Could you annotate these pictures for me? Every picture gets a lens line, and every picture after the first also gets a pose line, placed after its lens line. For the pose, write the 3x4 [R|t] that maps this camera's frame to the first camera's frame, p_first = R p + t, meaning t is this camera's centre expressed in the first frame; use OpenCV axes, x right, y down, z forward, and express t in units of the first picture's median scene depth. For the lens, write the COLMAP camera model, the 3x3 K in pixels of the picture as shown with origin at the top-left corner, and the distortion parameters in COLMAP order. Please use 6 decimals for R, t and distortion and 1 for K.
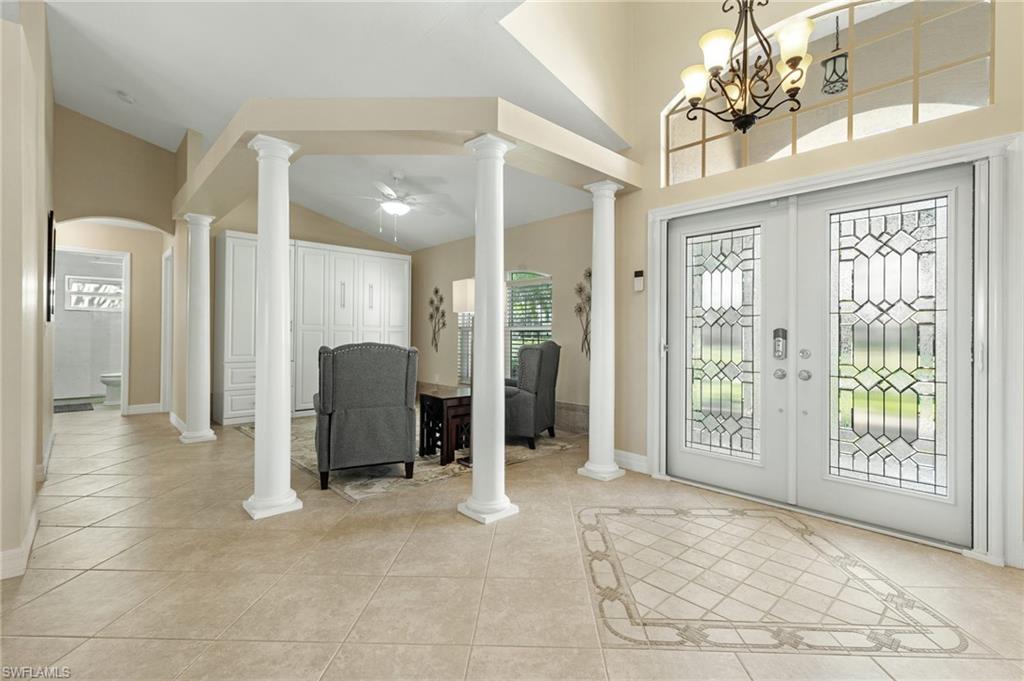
lens RADIAL K [[476.7, 0, 520.4], [0, 476.7, 331.4], [0, 0, 1]] dist [0.005410, -0.001299]
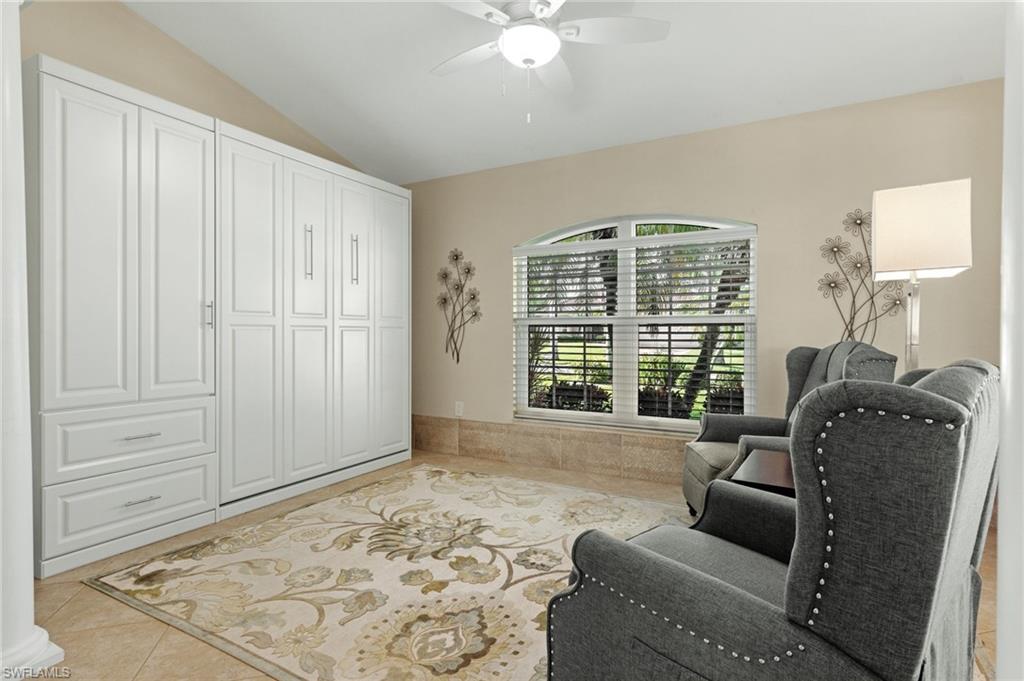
lens RADIAL K [[509.0, 0, 502.7], [0, 509.0, 335.3], [0, 0, 1]] dist [0.002081, -0.000877]
pose [[0.953992, -0.008599, 0.299709, -0.316156], [0.004273, 0.999877, 0.015088, 0.001438], [-0.299802, -0.013113, 0.953911, 0.410769]]
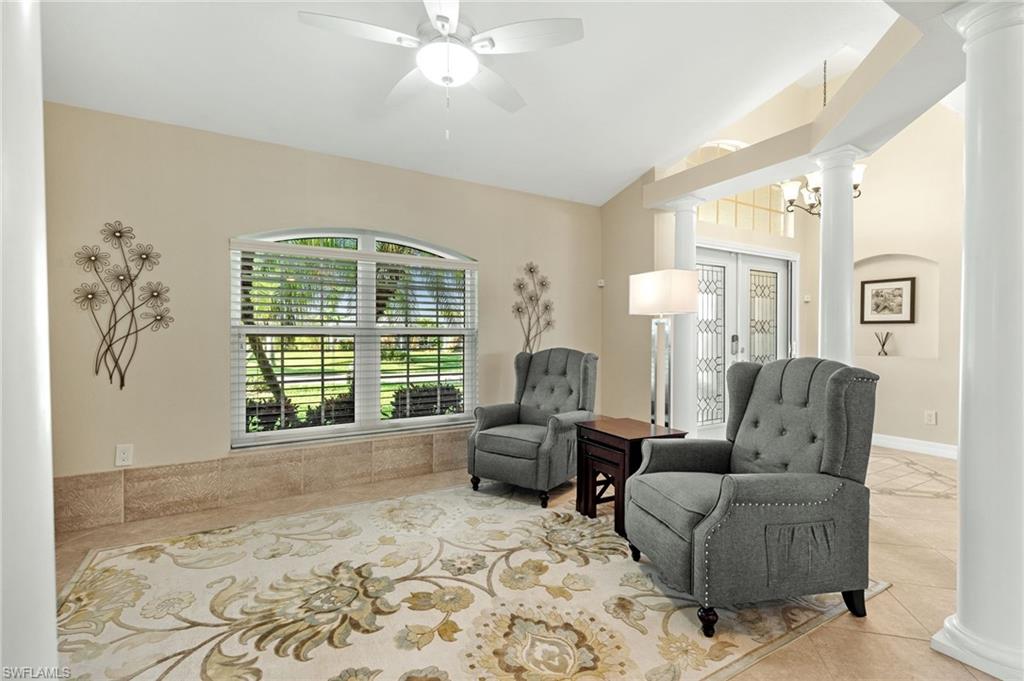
lens RADIAL K [[451.4, 0, 537.7], [0, 451.4, 335.6], [0, 0, 1]] dist [-0.012204, 0.000191]
pose [[0.209621, 0.003086, 0.977778, -0.477349], [-0.001817, 0.999995, -0.002767, 0.000598], [-0.977781, -0.001197, 0.209625, 0.603007]]
